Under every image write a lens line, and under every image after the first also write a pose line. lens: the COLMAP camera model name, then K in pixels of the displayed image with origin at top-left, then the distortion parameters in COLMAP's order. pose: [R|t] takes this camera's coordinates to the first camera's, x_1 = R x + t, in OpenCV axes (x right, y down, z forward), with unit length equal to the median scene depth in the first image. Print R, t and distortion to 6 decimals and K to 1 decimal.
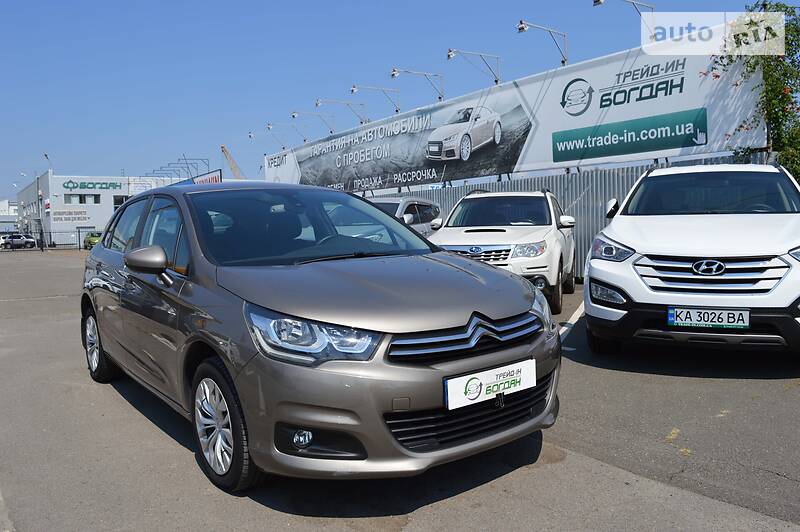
lens RADIAL K [[640.4, 0, 404.6], [0, 640.4, 265.2], [0, 0, 1]] dist [-0.095871, 0.017596]
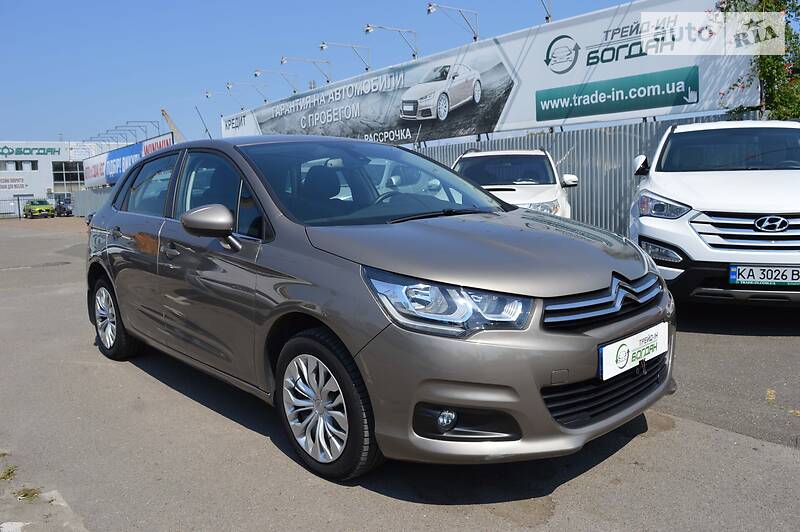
lens RADIAL K [[640.4, 0, 402.9], [0, 640.4, 262.6], [0, 0, 1]] dist [-0.095871, 0.017596]
pose [[0.996447, -0.018292, 0.082207, -0.141659], [0.013962, 0.998500, 0.052933, 0.003981], [-0.083052, -0.051597, 0.995209, 0.067557]]
